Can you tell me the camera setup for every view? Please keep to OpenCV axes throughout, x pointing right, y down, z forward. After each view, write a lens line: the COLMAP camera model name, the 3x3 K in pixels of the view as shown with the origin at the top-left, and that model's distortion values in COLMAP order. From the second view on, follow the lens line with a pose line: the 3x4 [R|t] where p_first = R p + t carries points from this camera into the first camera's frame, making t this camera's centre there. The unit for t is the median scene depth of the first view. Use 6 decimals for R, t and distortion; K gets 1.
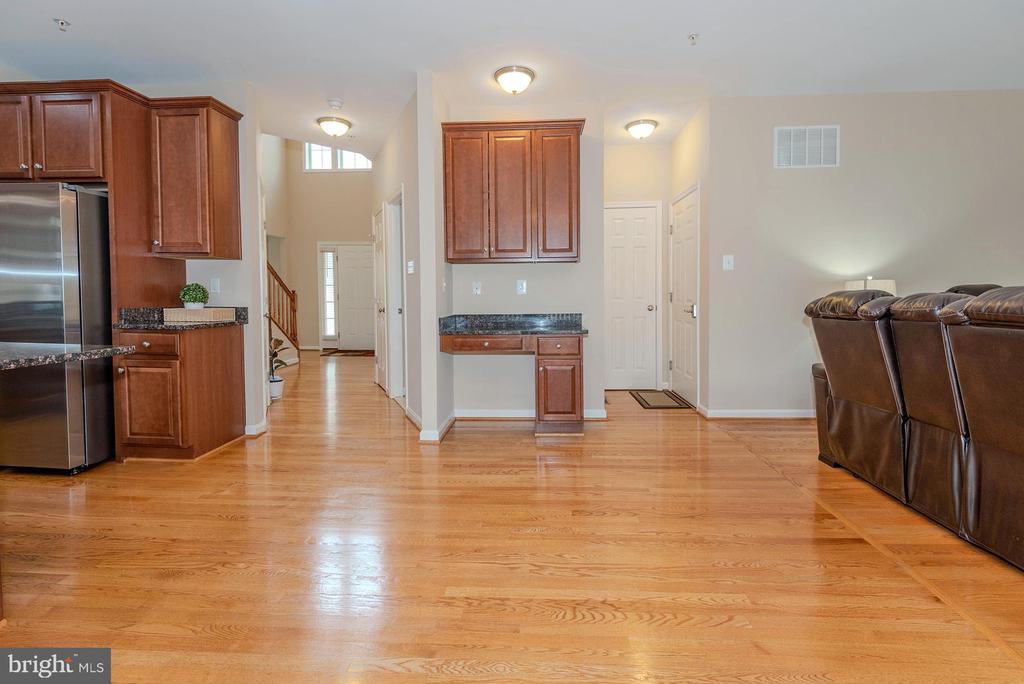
lens RADIAL K [[469.8, 0, 510.7], [0, 469.8, 329.0], [0, 0, 1]] dist [0.002787, 0.000233]
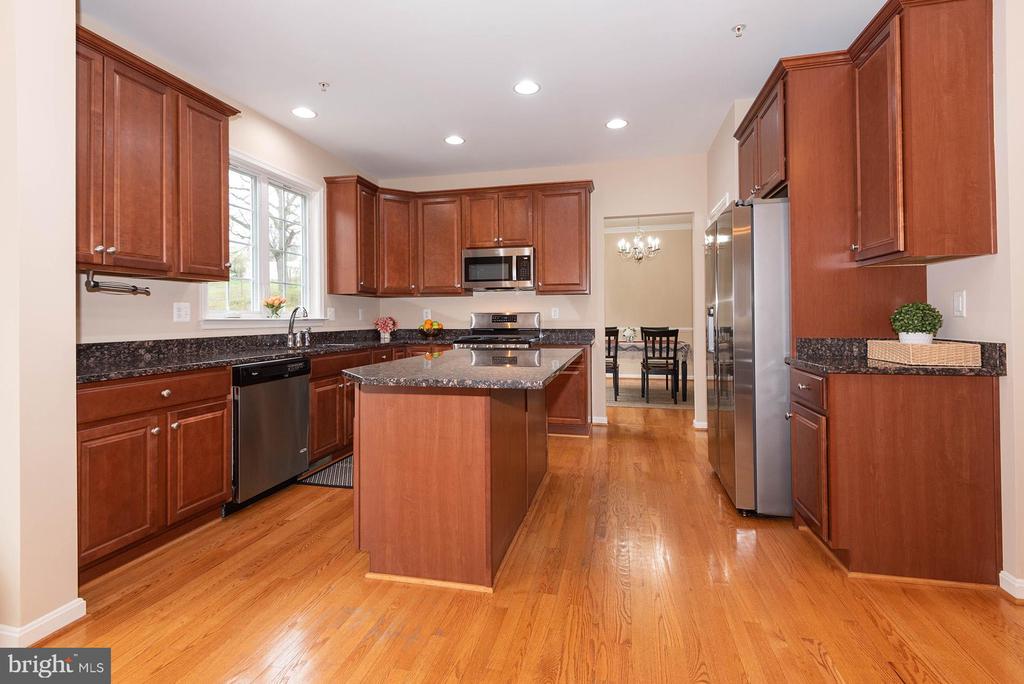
lens RADIAL K [[469.8, 0, 510.7], [0, 469.8, 329.0], [0, 0, 1]] dist [0.002787, 0.000233]
pose [[-0.167556, 0.022322, -0.985610, 0.037758], [-0.062878, 0.997466, 0.033280, -0.047557], [0.983855, 0.067549, -0.165728, 0.572990]]
